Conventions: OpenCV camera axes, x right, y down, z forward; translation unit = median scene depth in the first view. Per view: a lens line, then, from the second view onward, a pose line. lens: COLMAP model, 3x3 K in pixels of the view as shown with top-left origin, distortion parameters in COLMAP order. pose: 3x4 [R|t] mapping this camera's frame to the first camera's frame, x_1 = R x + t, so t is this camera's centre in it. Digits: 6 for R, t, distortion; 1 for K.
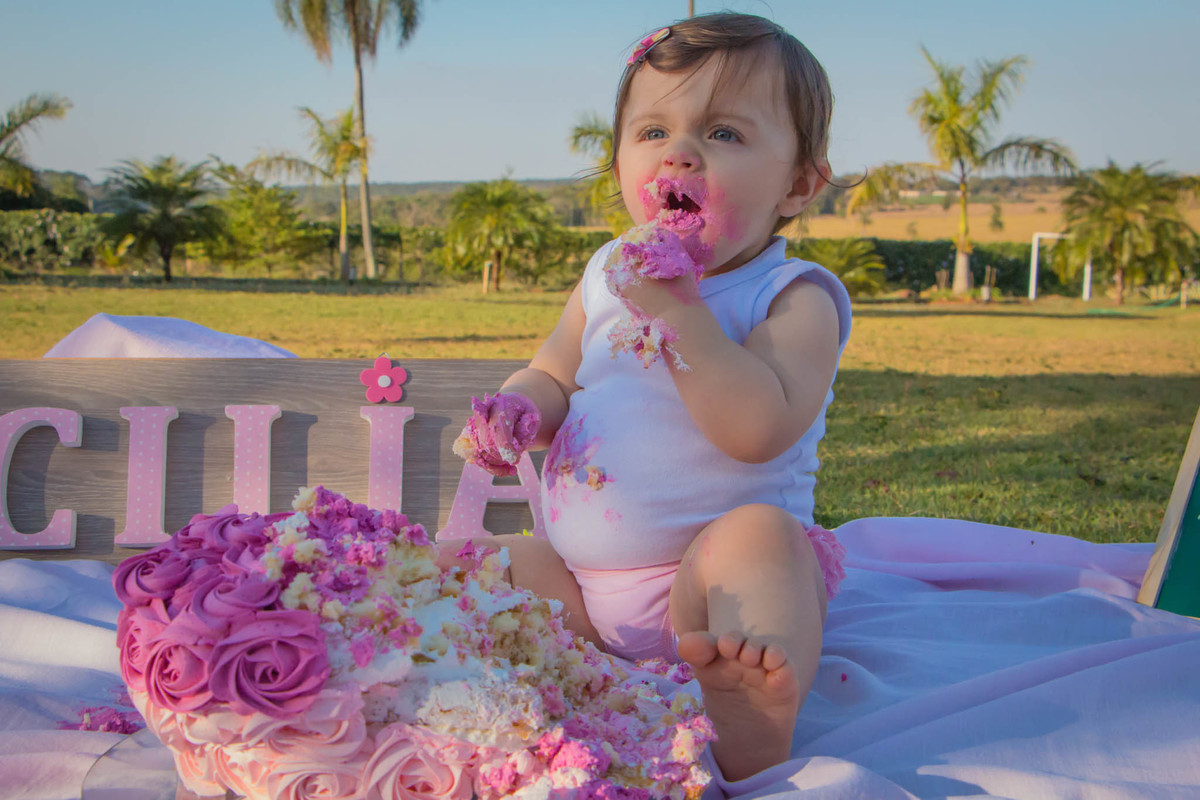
lens RADIAL K [[1626.7, 0, 595.3], [0, 1626.7, 405.8], [0, 0, 1]] dist [0.084087, 0.000000]
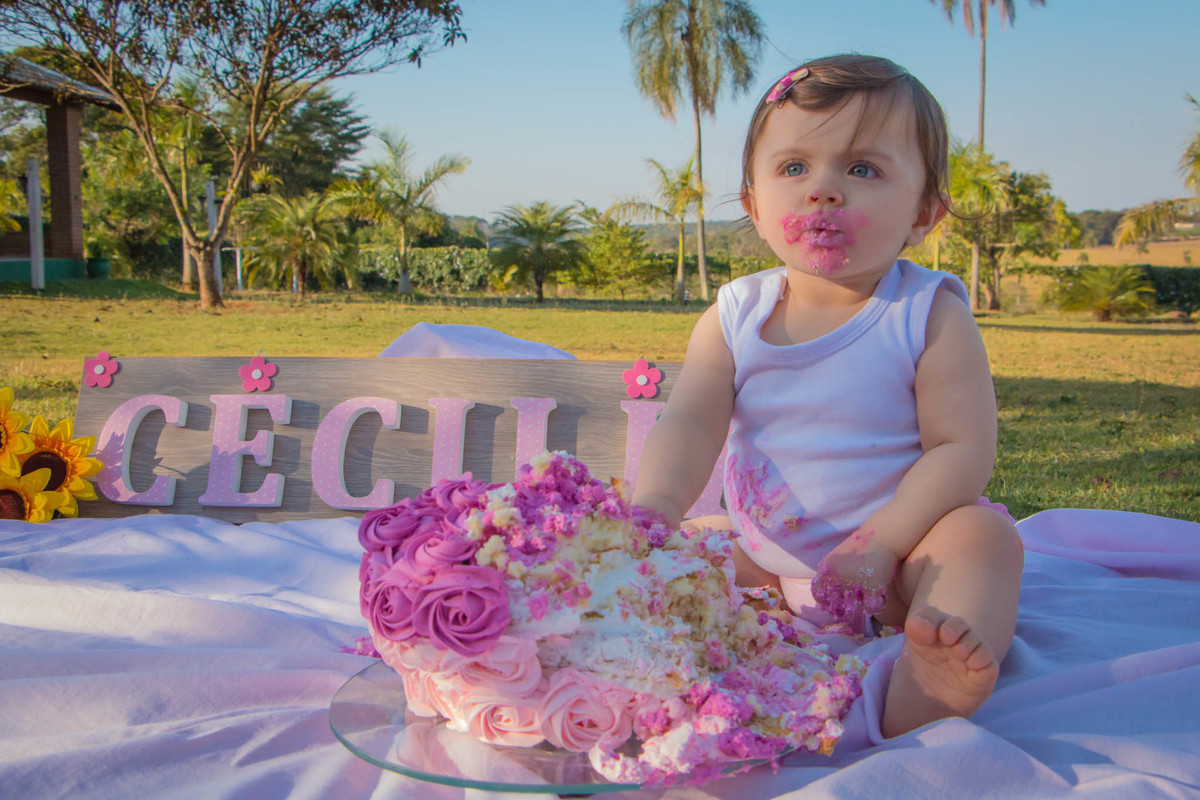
lens RADIAL K [[1349.5, 0, 587.4], [0, 1349.5, 421.6], [0, 0, 1]] dist [-0.018033, 0.000000]
pose [[0.974001, 0.021588, -0.225512, 0.095583], [-0.018979, 0.999726, 0.013731, 0.003884], [0.225746, -0.009094, 0.974144, 0.056166]]
